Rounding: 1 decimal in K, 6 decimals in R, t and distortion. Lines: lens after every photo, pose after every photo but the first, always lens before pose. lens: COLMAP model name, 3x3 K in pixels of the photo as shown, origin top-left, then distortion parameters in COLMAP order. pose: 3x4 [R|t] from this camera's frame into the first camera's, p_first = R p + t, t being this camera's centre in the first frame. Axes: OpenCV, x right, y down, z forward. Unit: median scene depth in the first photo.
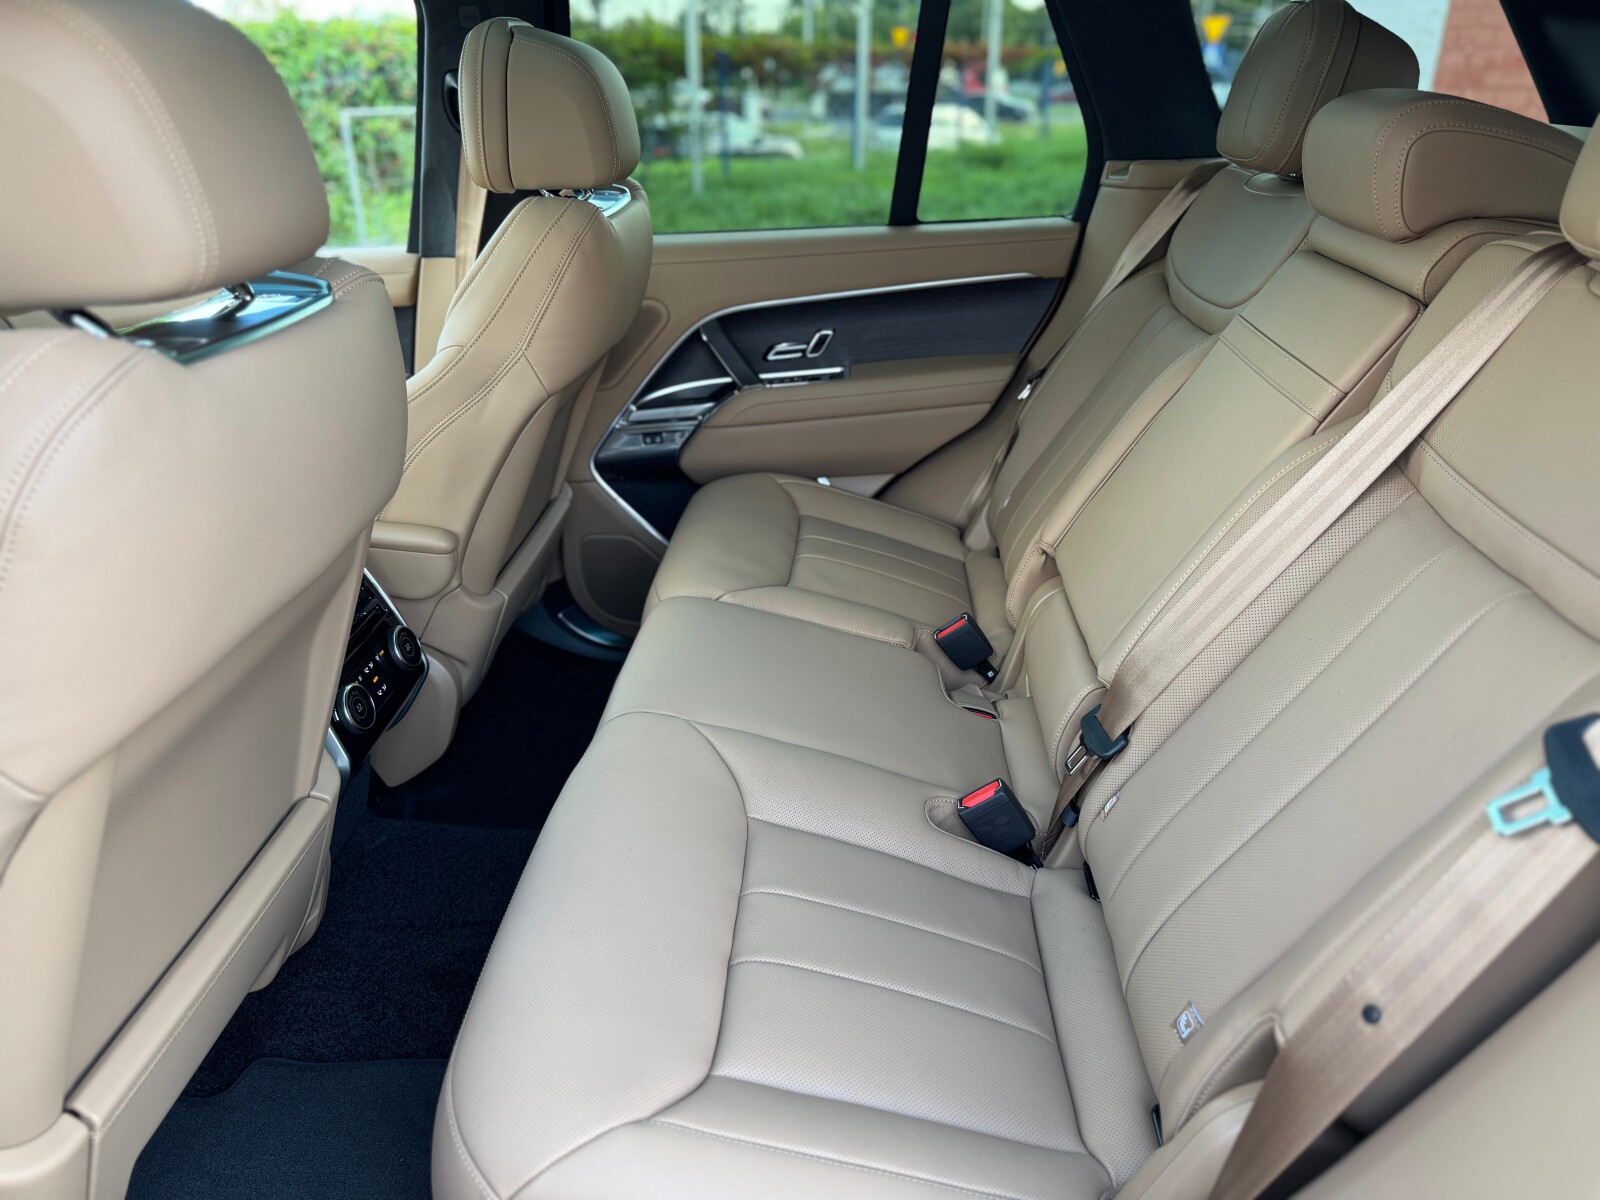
lens RADIAL K [[1127.4, 0, 800.0], [0, 1127.4, 600.0], [0, 0, 1]] dist [0.099780, -0.136848]
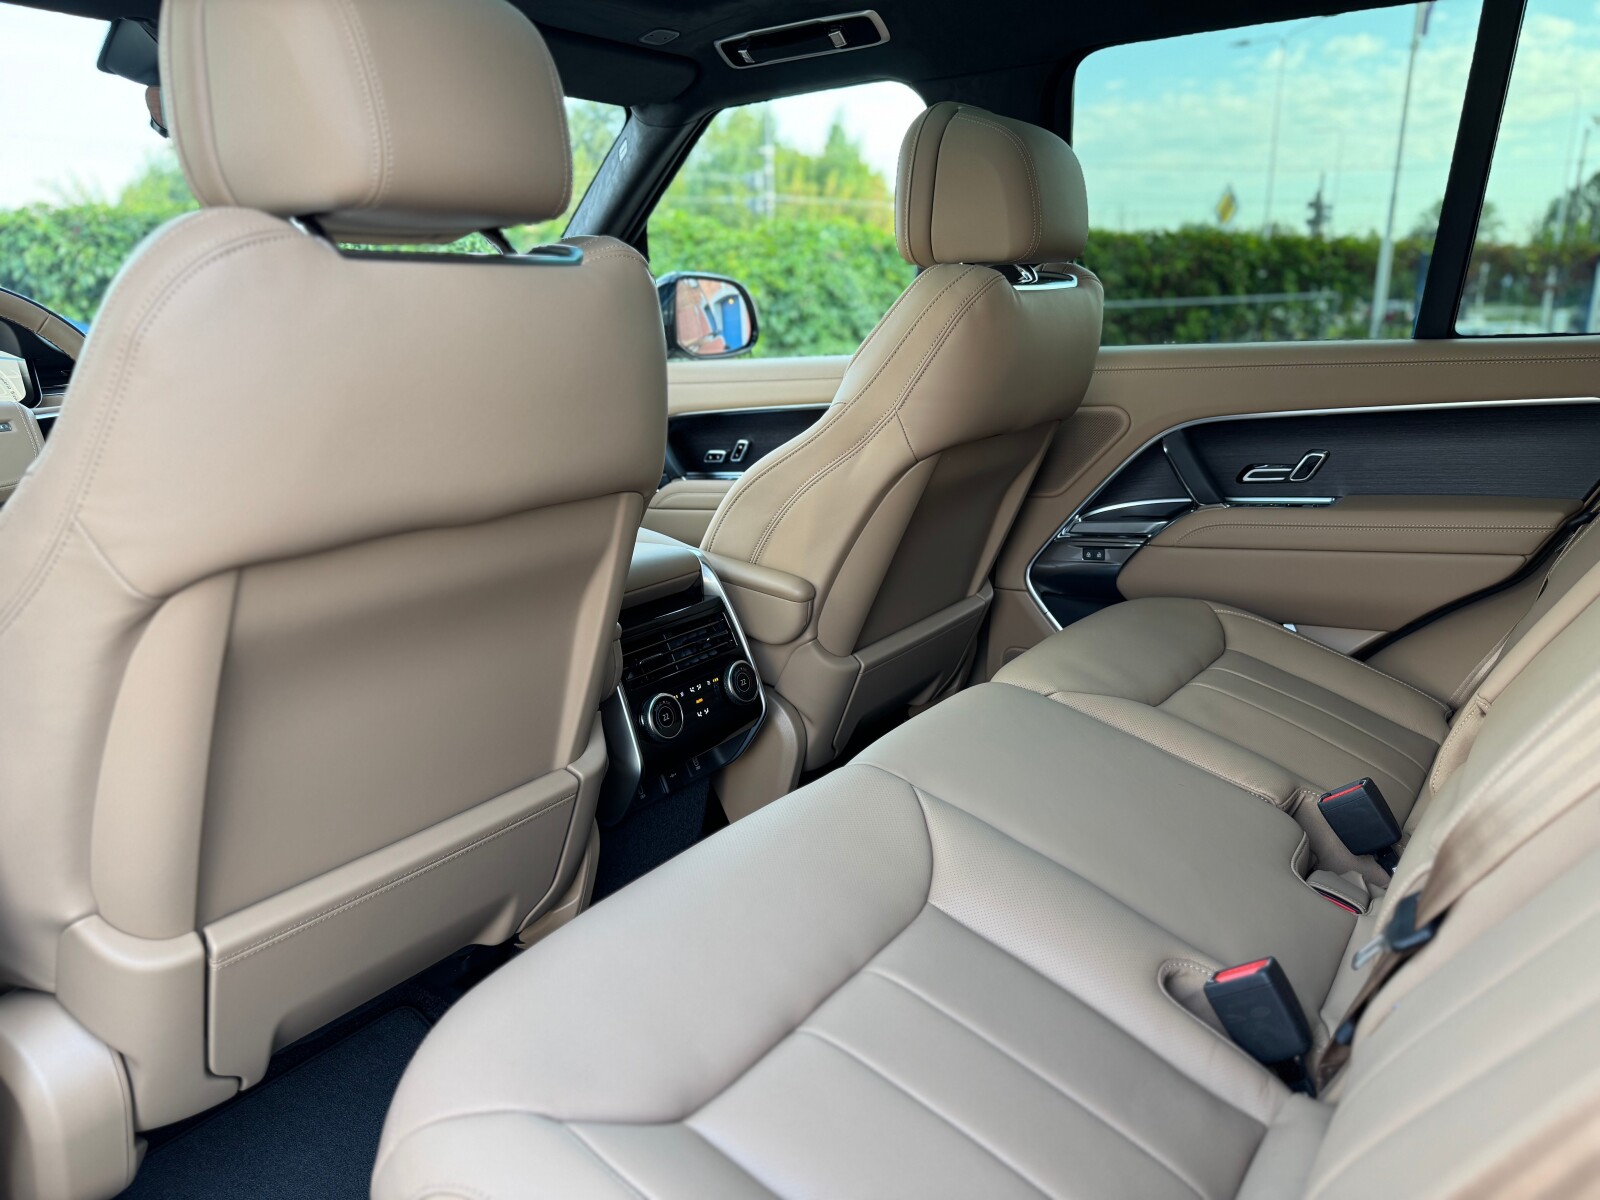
lens RADIAL K [[1127.4, 0, 800.0], [0, 1127.4, 600.0], [0, 0, 1]] dist [0.099780, -0.136848]
pose [[0.845226, 0.140448, -0.515623, 0.194085], [-0.223861, 0.969166, -0.102973, 0.056982], [0.485262, 0.202463, 0.850605, 0.128771]]
